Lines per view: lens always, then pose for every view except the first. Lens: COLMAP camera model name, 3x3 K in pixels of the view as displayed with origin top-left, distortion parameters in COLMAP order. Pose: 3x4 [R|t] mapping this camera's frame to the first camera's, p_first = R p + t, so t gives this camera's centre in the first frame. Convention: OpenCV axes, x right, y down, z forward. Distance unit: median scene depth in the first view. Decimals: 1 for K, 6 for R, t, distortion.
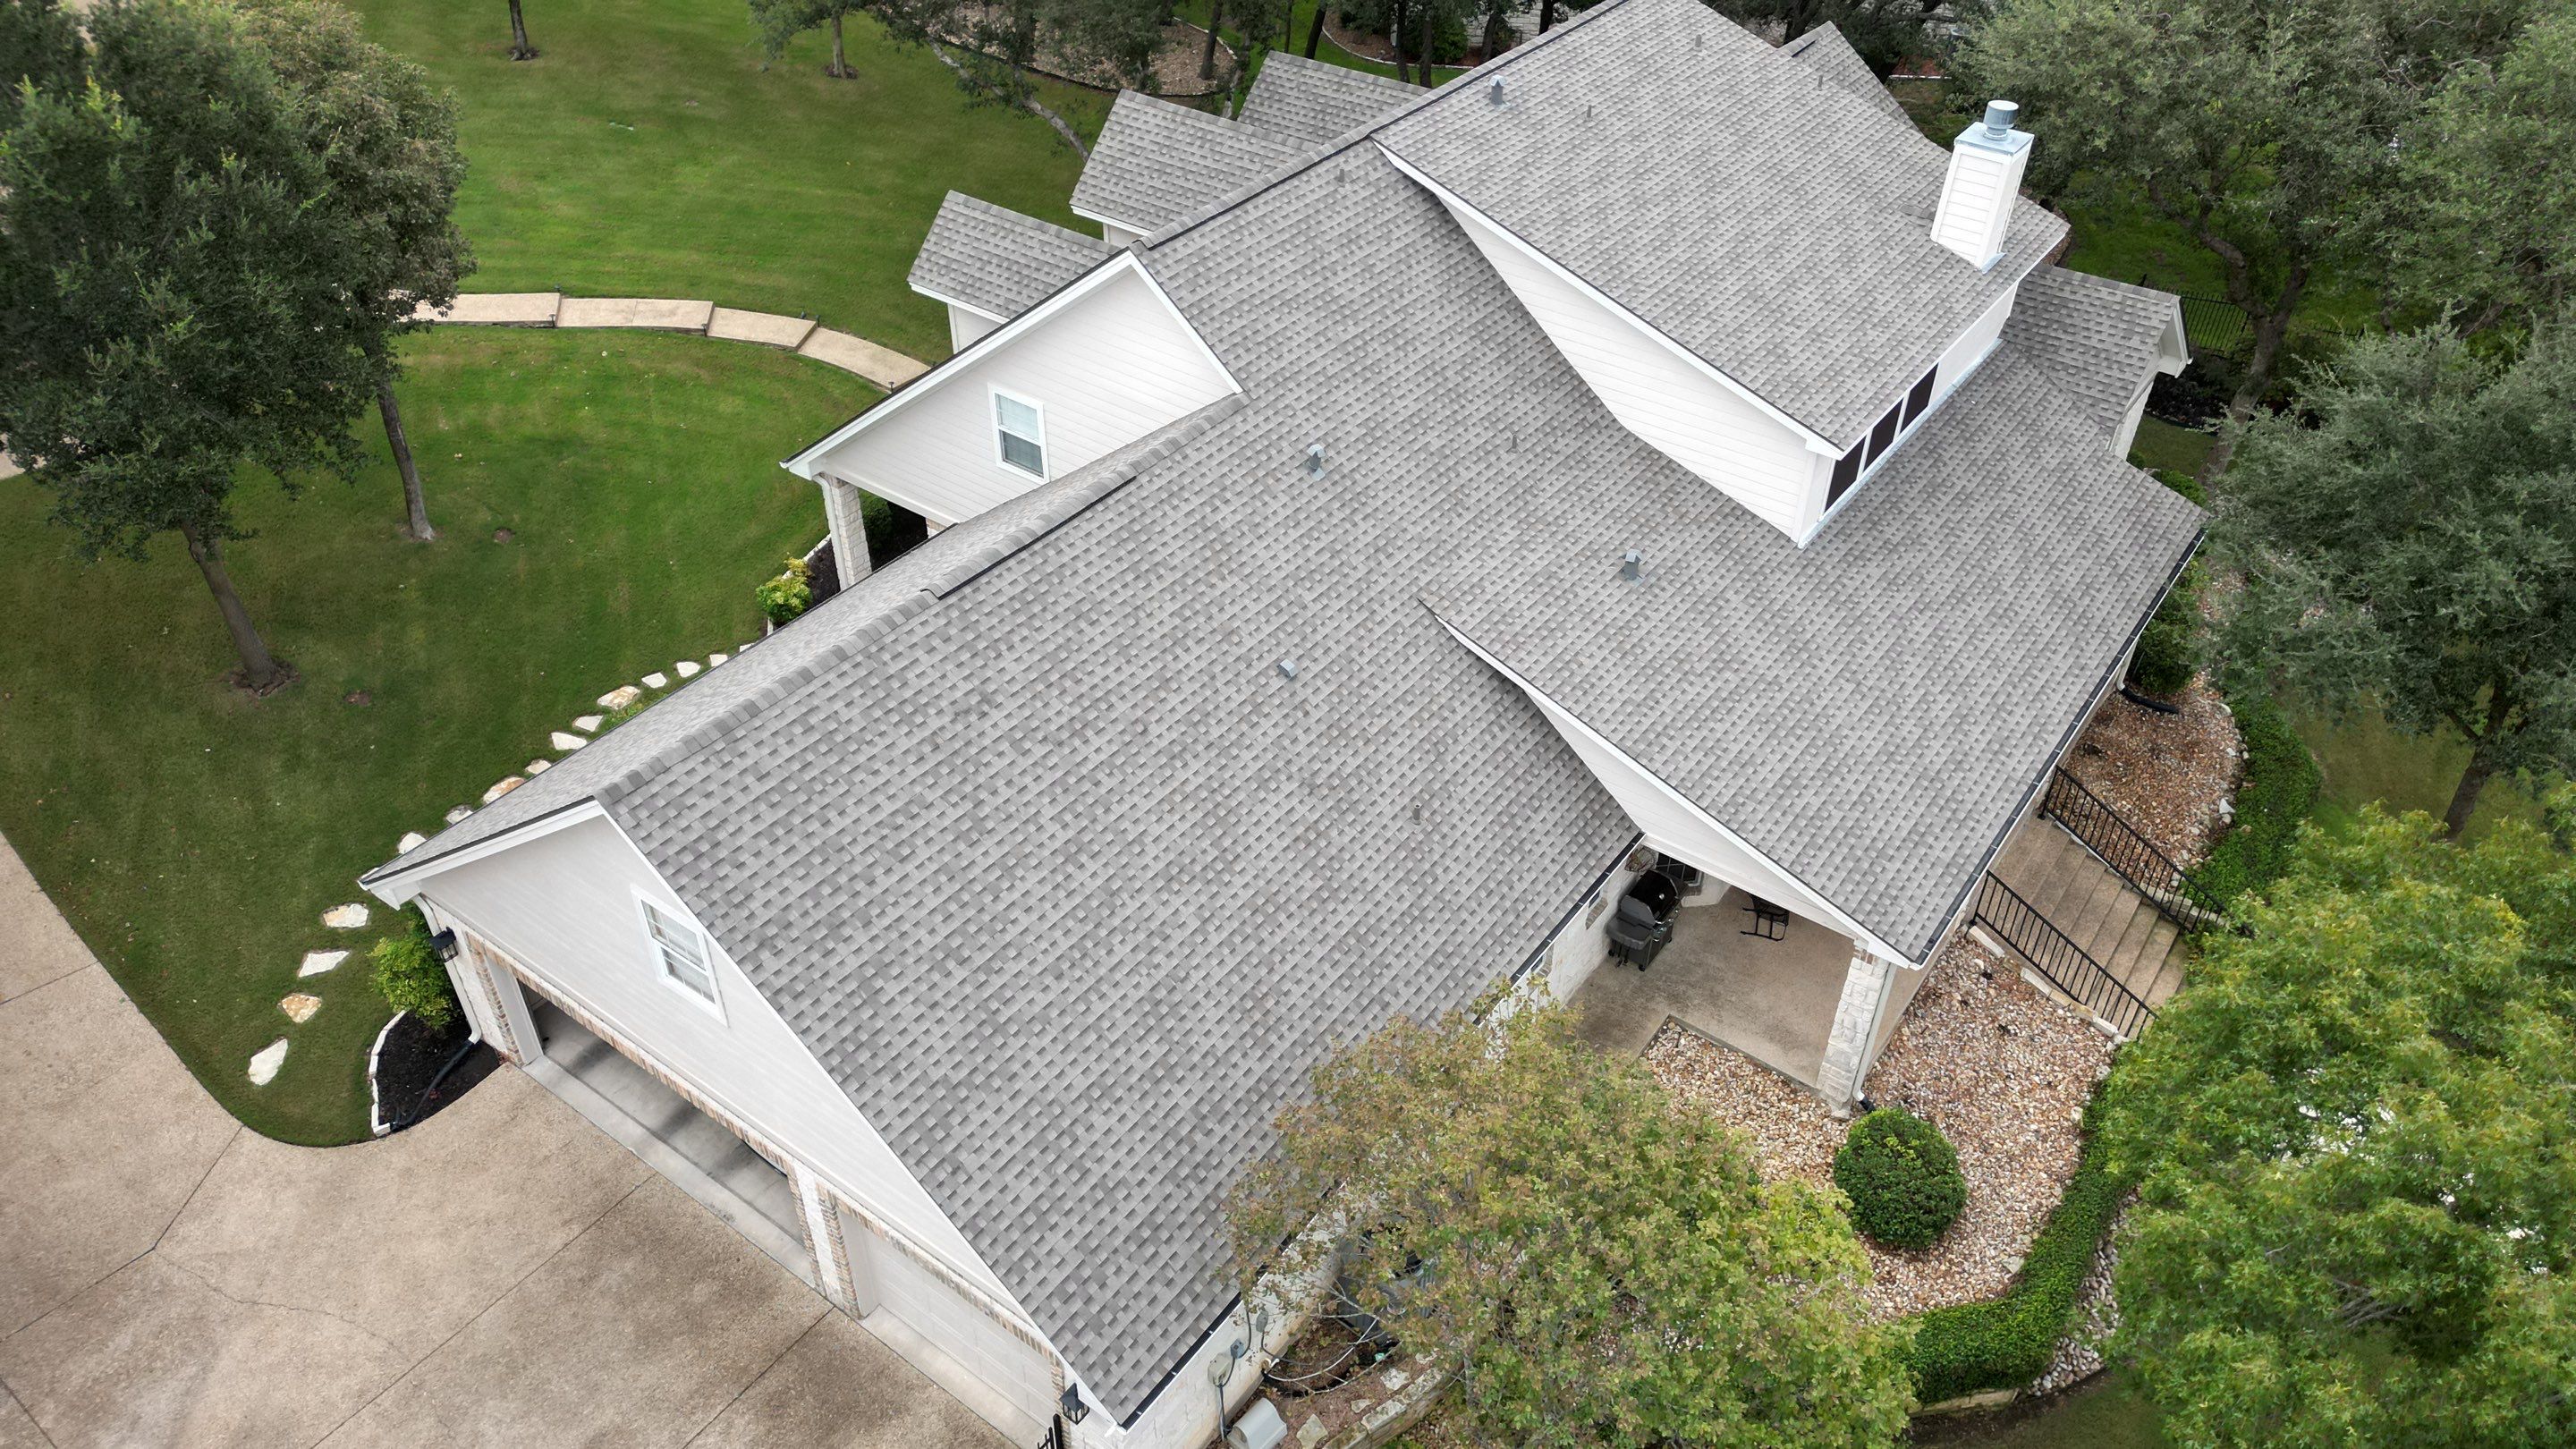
lens RADIAL K [[1805.9, 0, 1286.6], [0, 1805.9, 725.6], [0, 0, 1]] dist [0.073746, -0.054694]
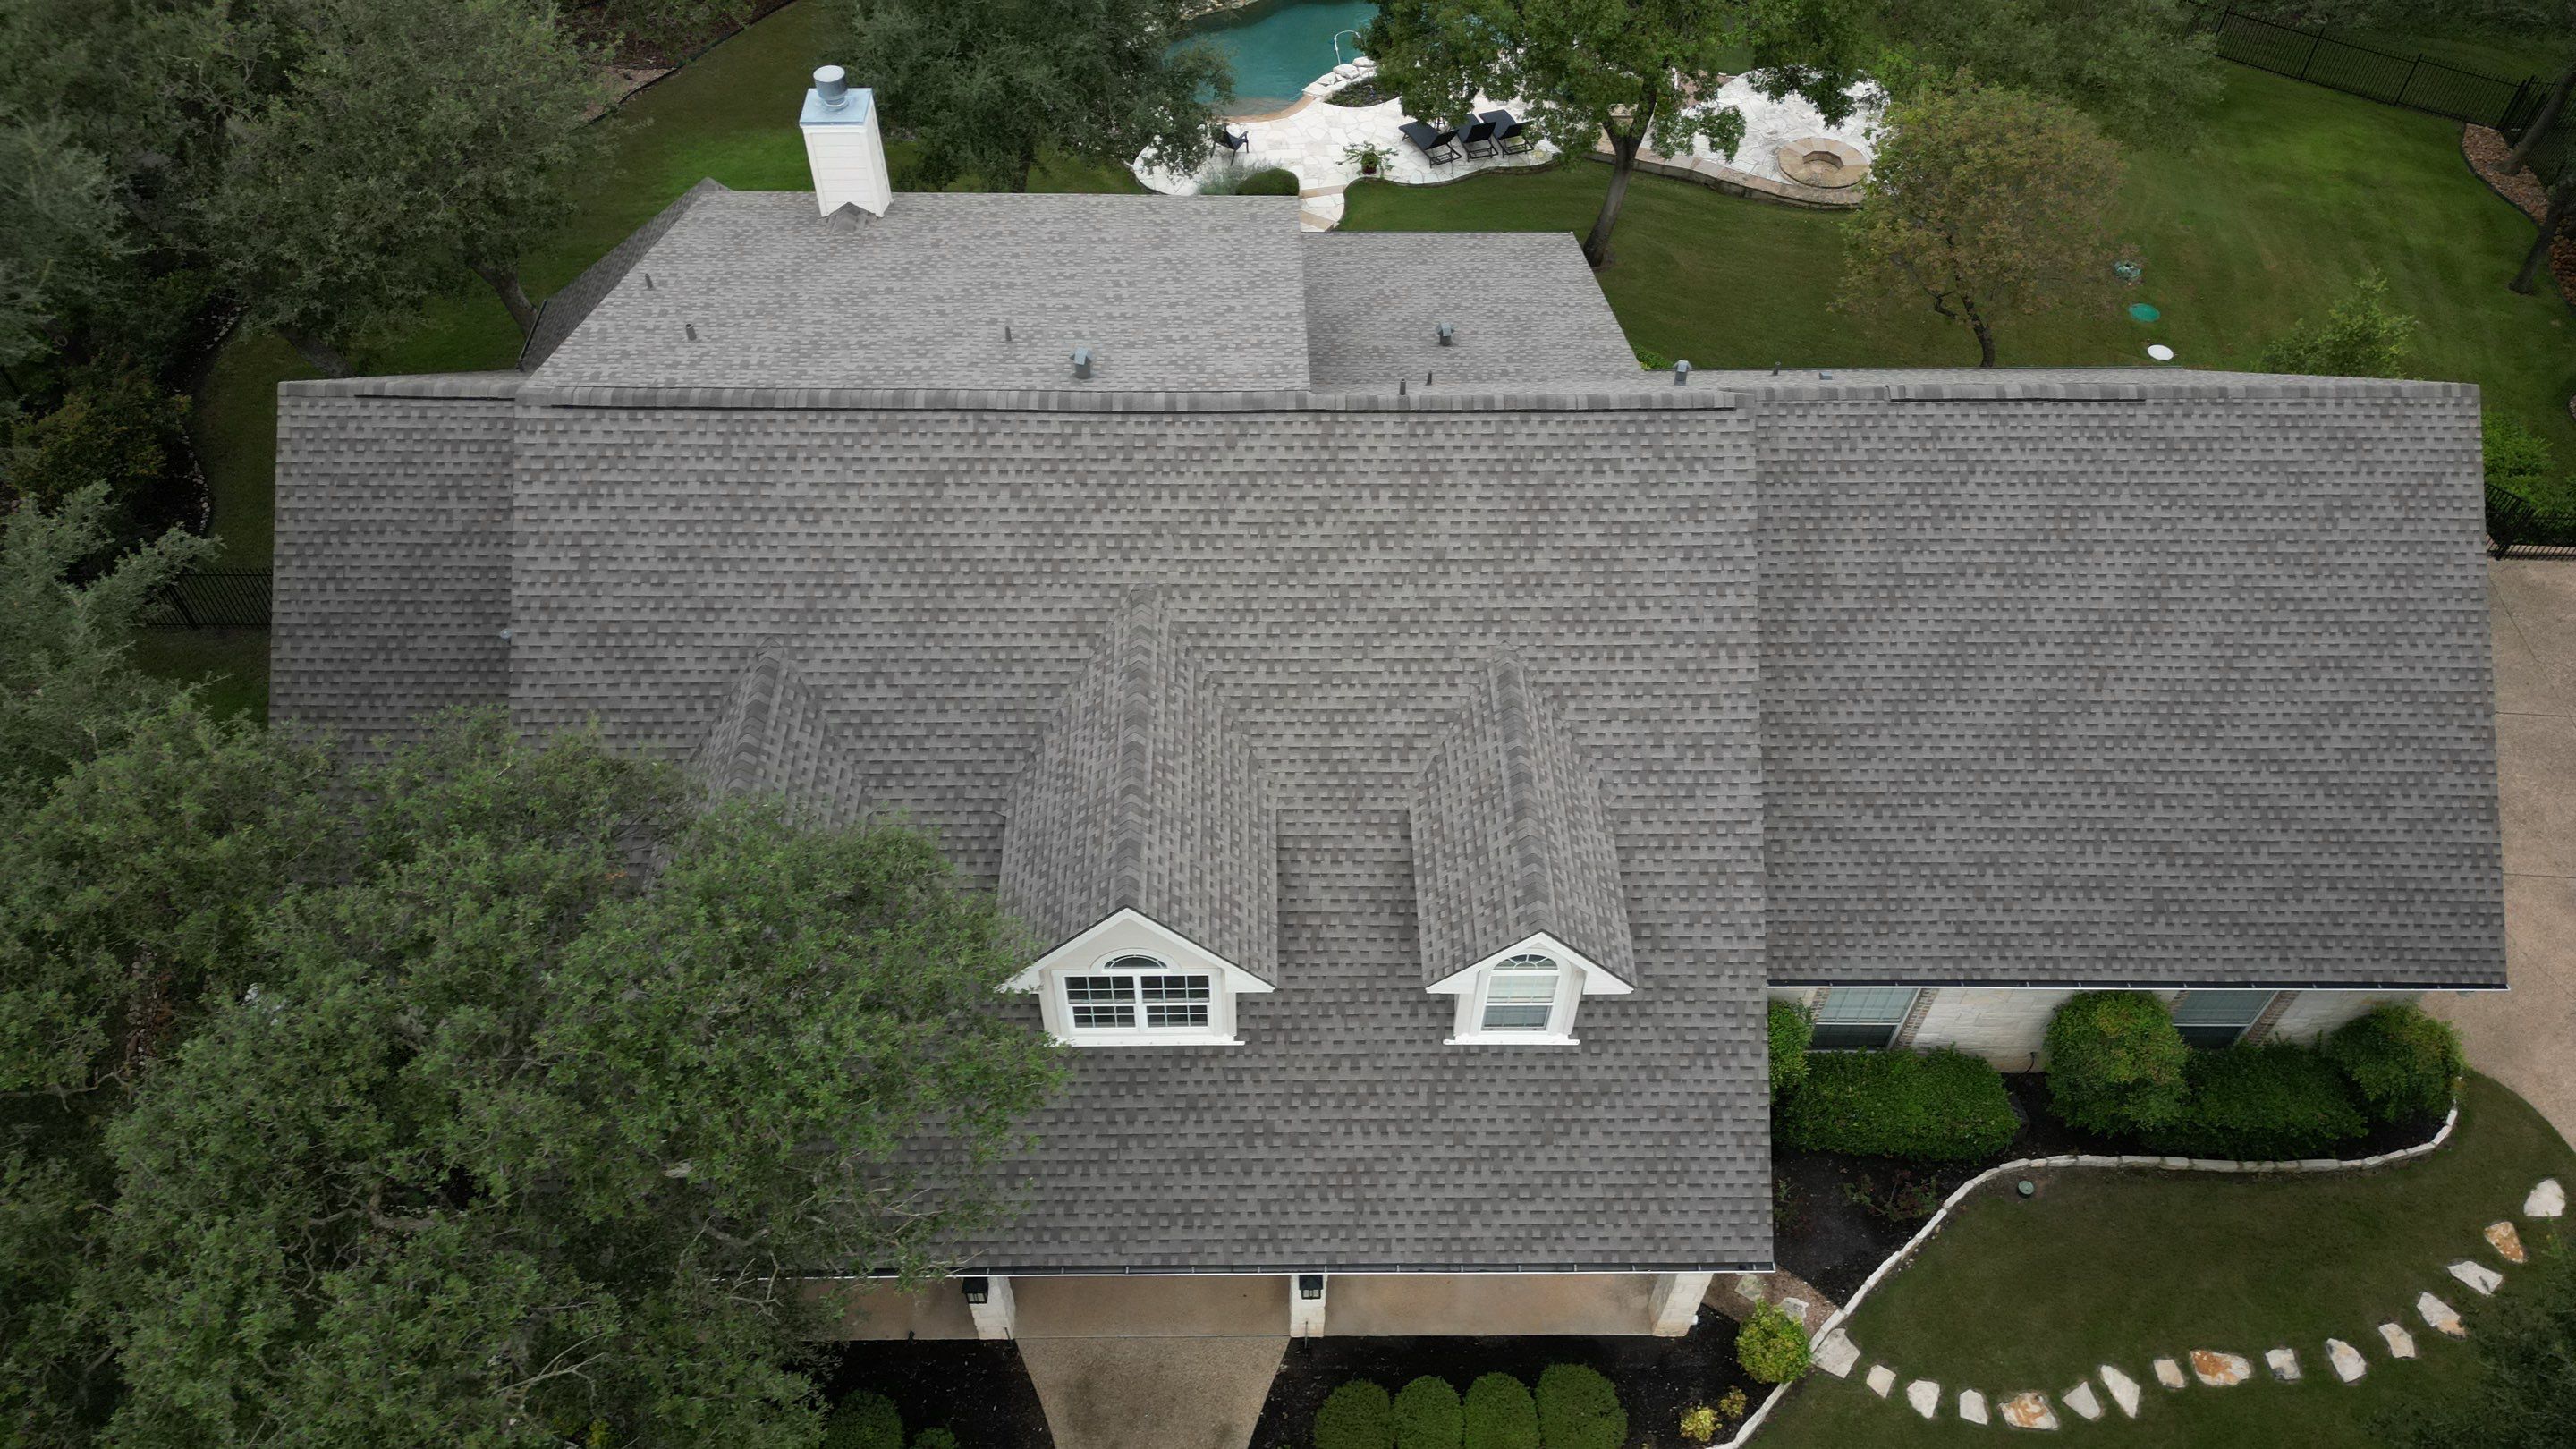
lens RADIAL K [[1805.9, 0, 1285.9], [0, 1805.9, 727.8], [0, 0, 1]] dist [0.073746, -0.054694]
pose [[-0.608491, -0.612962, 0.504001, -0.488843], [0.487497, 0.212408, 0.846894, -1.073851], [-0.626167, 0.761026, 0.169569, 1.072419]]
